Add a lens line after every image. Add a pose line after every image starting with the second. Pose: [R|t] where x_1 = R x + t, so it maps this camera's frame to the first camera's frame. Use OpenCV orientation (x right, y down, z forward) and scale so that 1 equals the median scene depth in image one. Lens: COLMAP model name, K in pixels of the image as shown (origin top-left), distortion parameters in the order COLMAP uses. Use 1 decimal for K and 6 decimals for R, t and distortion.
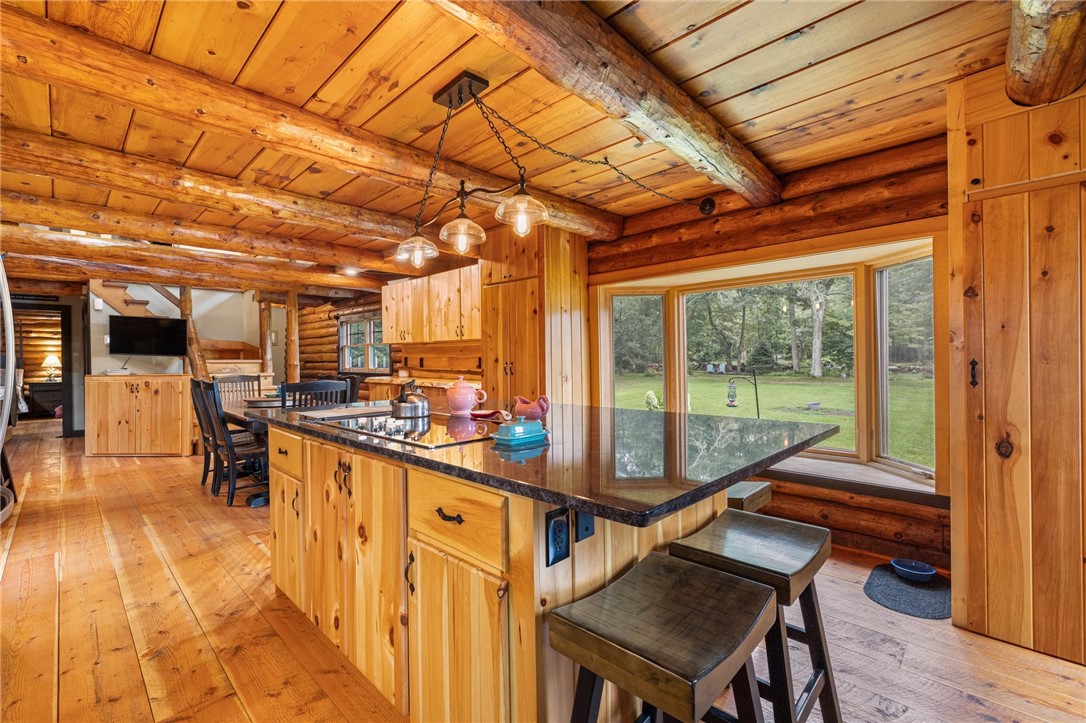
lens RADIAL K [[461.9, 0, 518.8], [0, 461.9, 360.4], [0, 0, 1]] dist [0.002066, -0.000082]
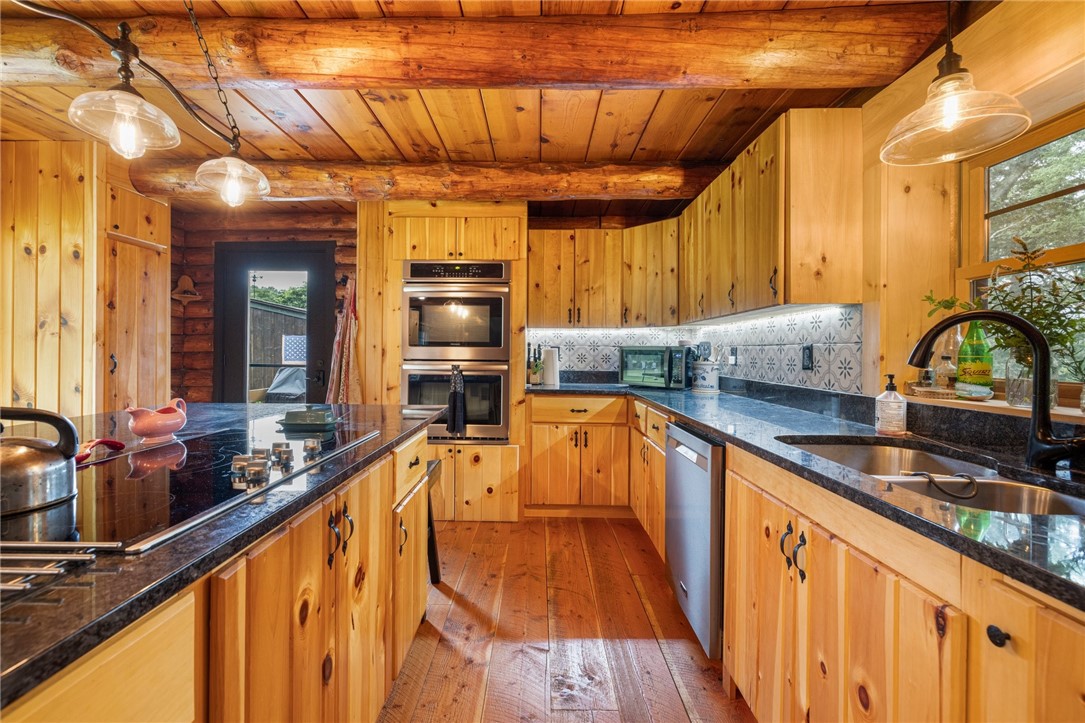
lens RADIAL K [[458.5, 0, 532.3], [0, 458.5, 352.3], [0, 0, 1]] dist [0.000252, -0.000288]
pose [[-0.700671, 0.006489, 0.713455, -0.268699], [0.003911, 0.999979, -0.005253, 0.001331], [-0.713474, -0.000891, -0.700681, 0.331766]]
